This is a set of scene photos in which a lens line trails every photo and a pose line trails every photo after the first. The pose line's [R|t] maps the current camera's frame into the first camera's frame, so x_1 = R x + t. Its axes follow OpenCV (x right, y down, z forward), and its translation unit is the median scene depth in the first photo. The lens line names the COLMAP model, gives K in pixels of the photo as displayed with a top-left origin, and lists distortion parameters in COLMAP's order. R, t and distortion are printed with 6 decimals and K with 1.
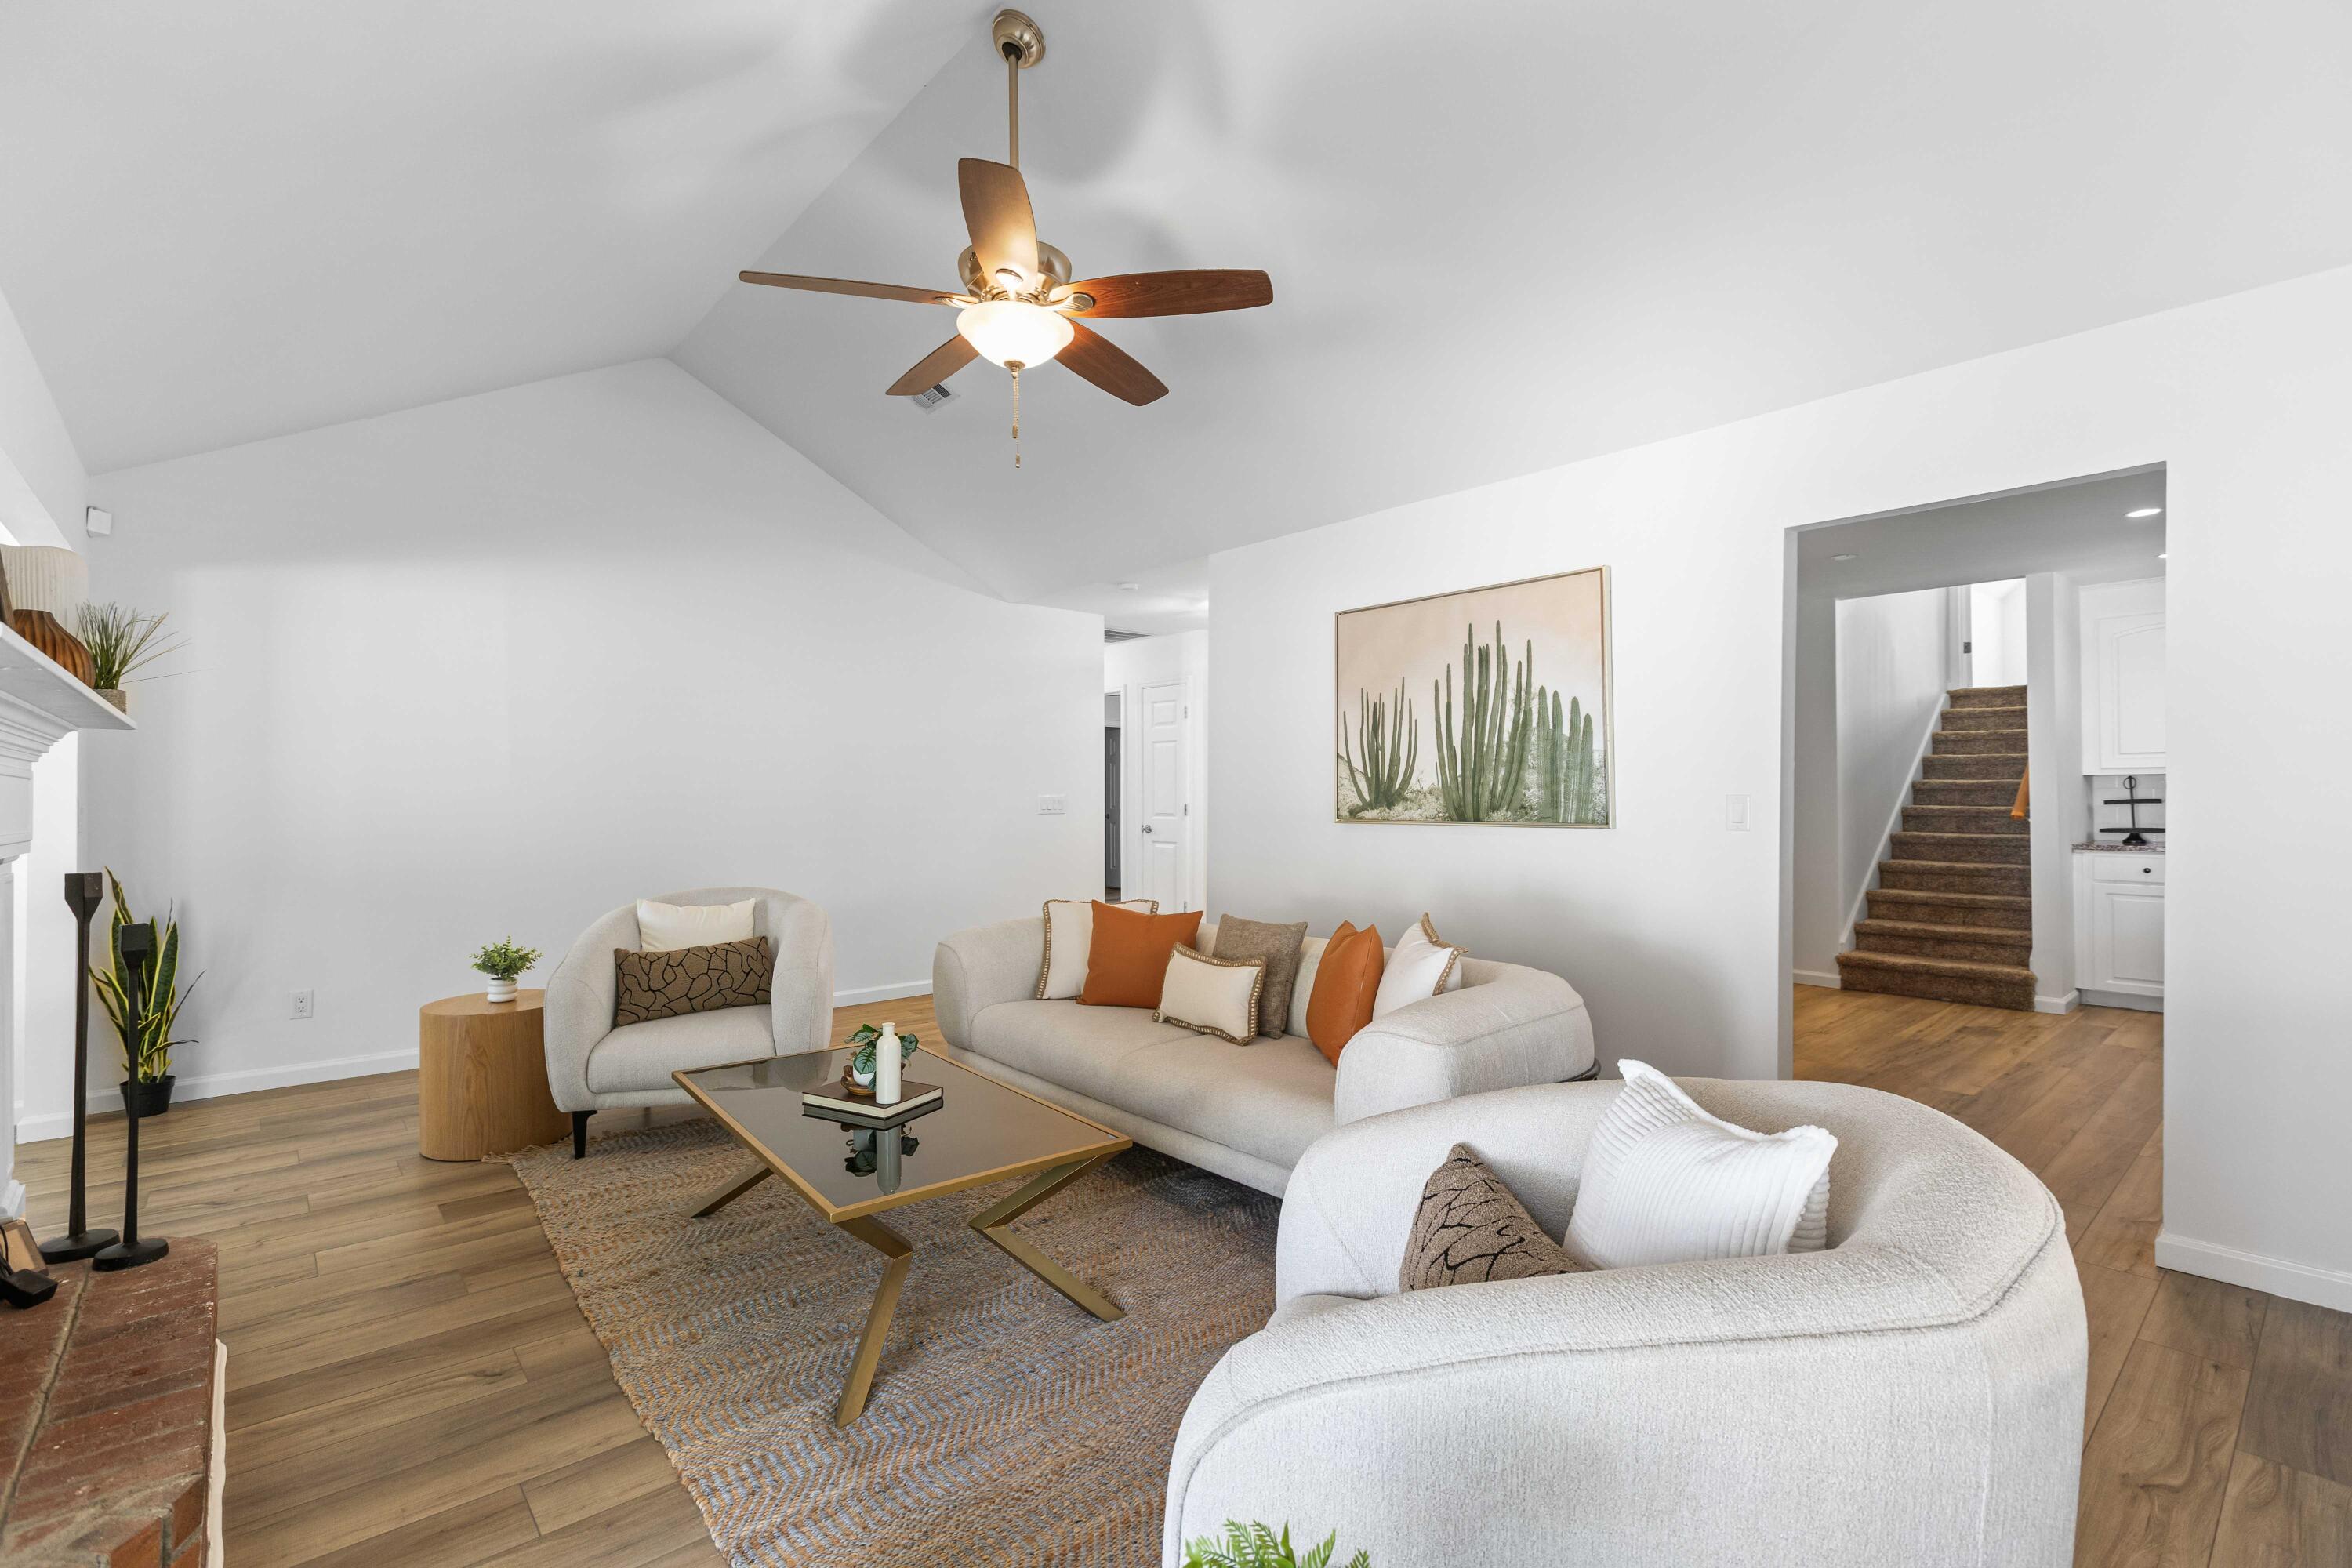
lens RADIAL K [[1069.6, 0, 1164.6], [0, 1069.6, 783.2], [0, 0, 1]] dist [-0.000669, -0.003144]
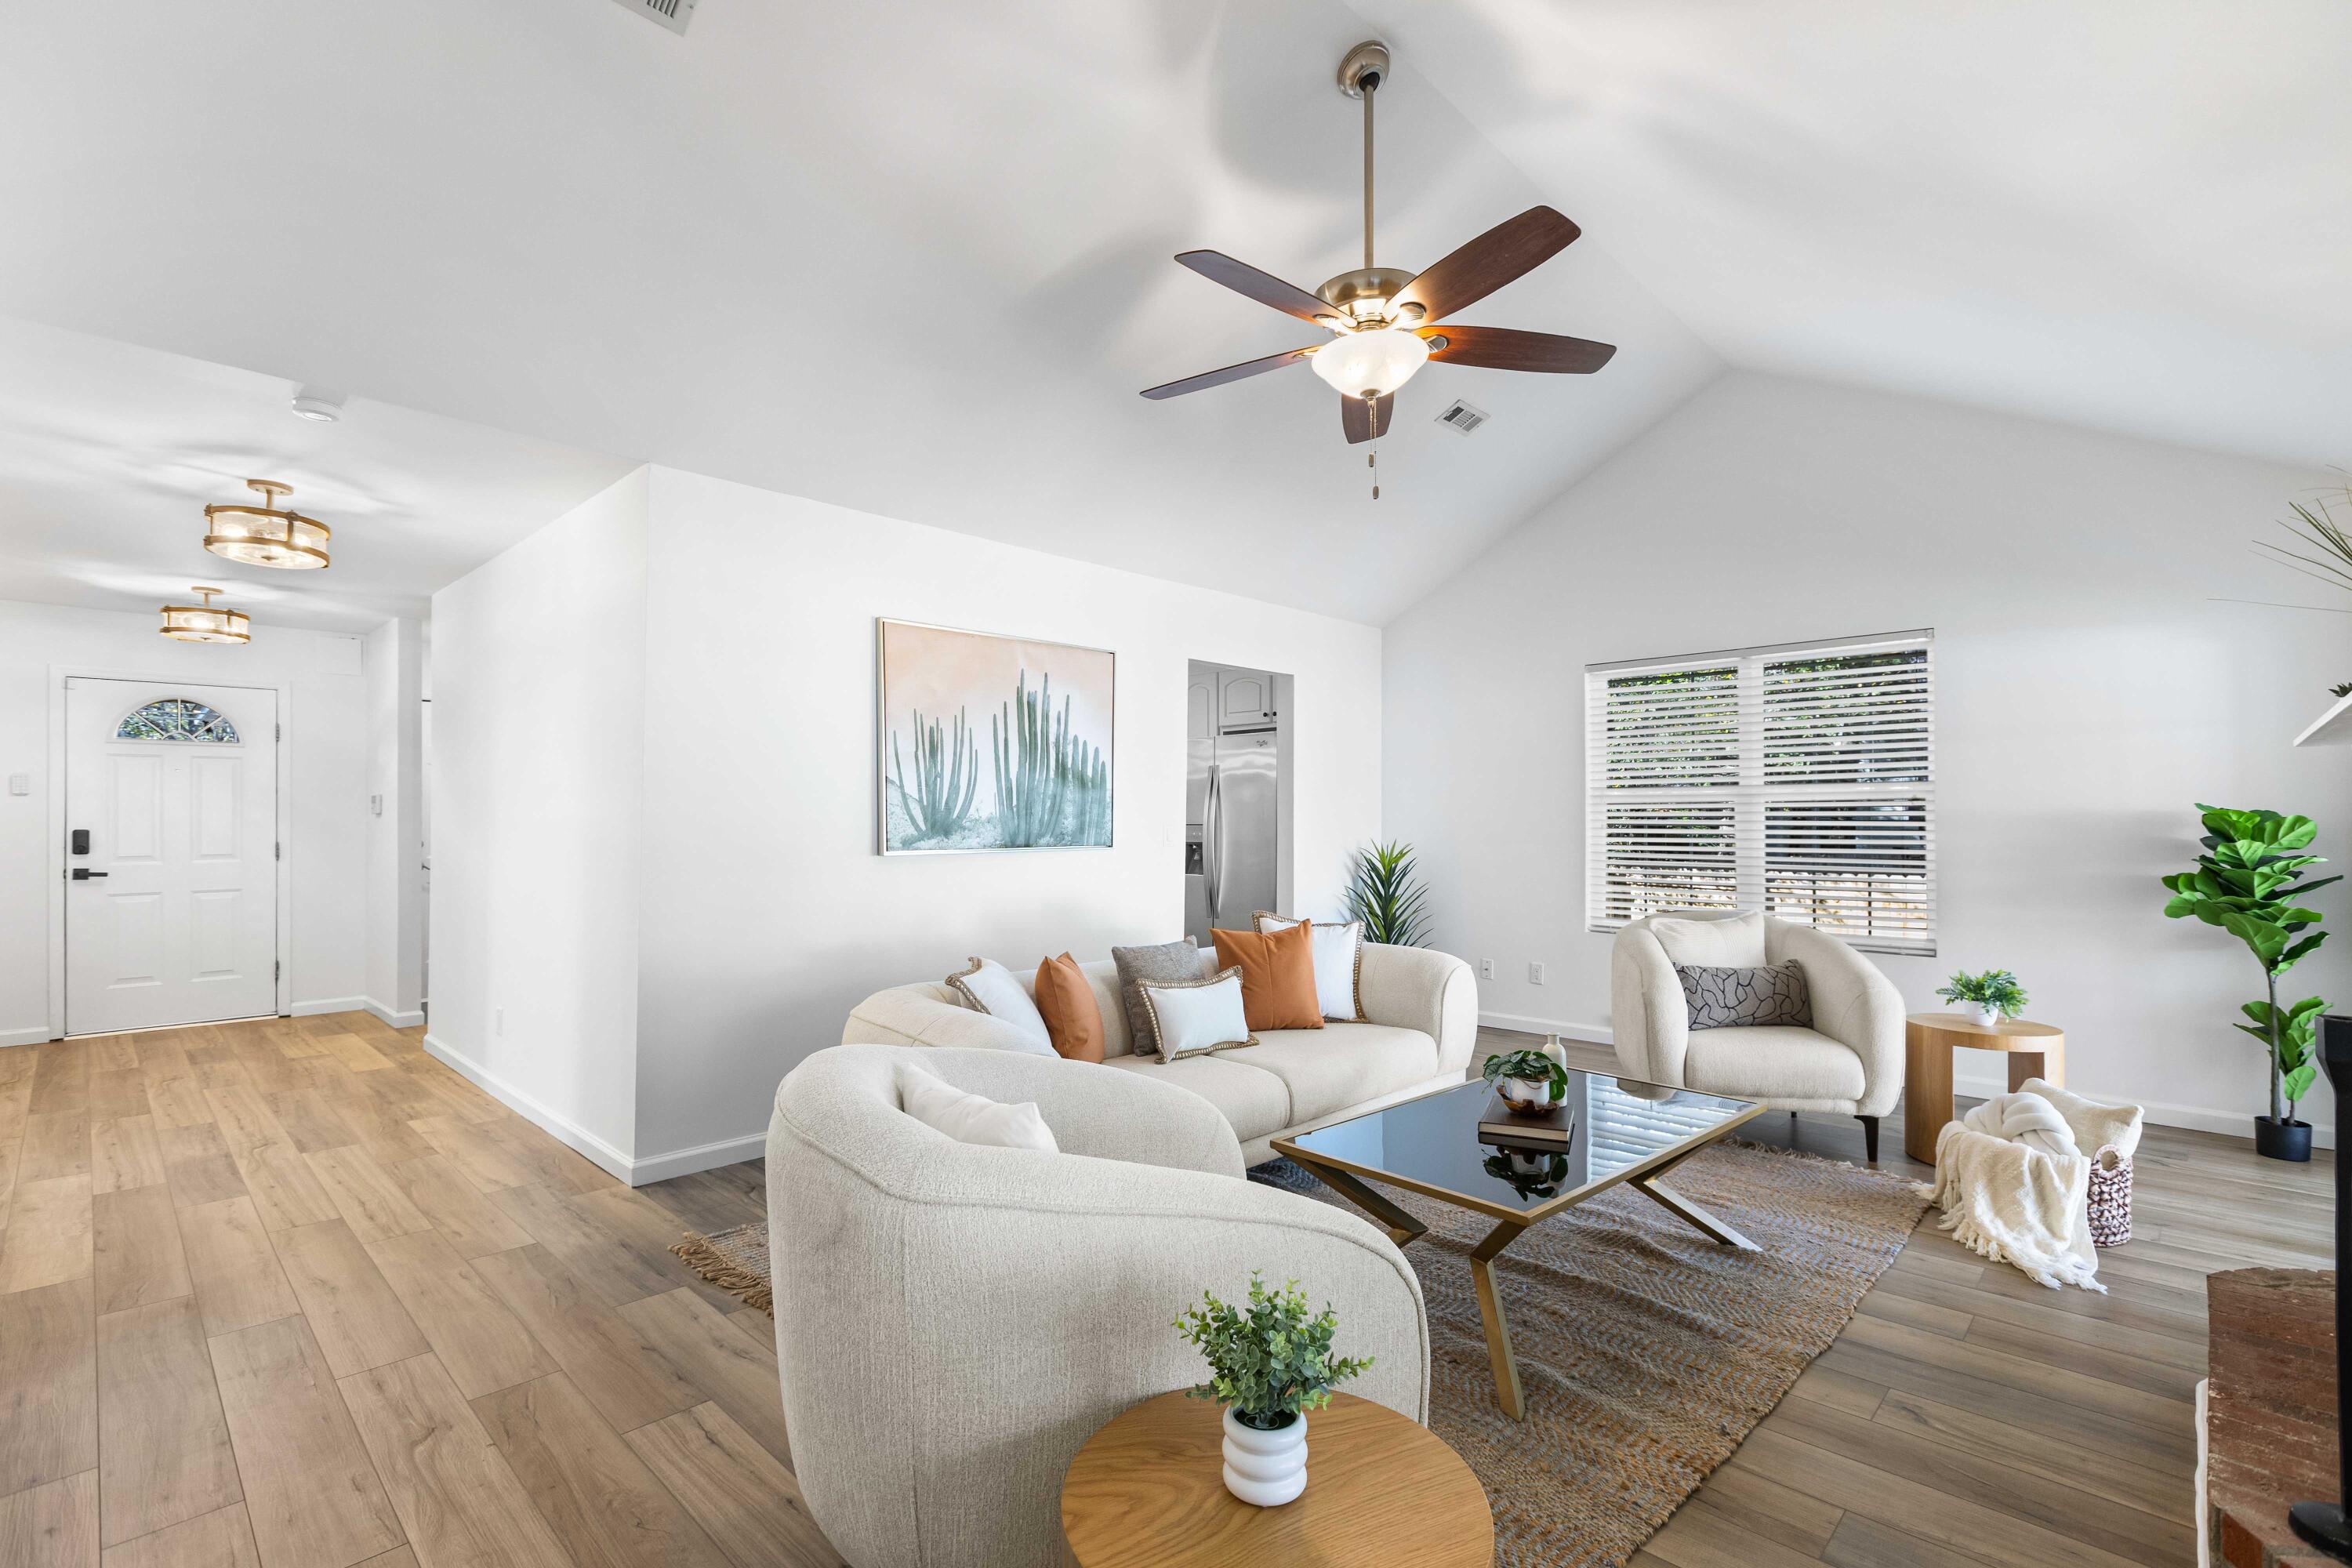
lens RADIAL K [[1069.6, 0, 1164.0], [0, 1069.6, 805.7], [0, 0, 1]] dist [-0.000669, -0.003144]
pose [[-0.080323, 0.017163, 0.996621, -0.836724], [-0.006442, 0.999822, -0.017737, 0.011211], [-0.996748, -0.007845, -0.080198, 0.947403]]
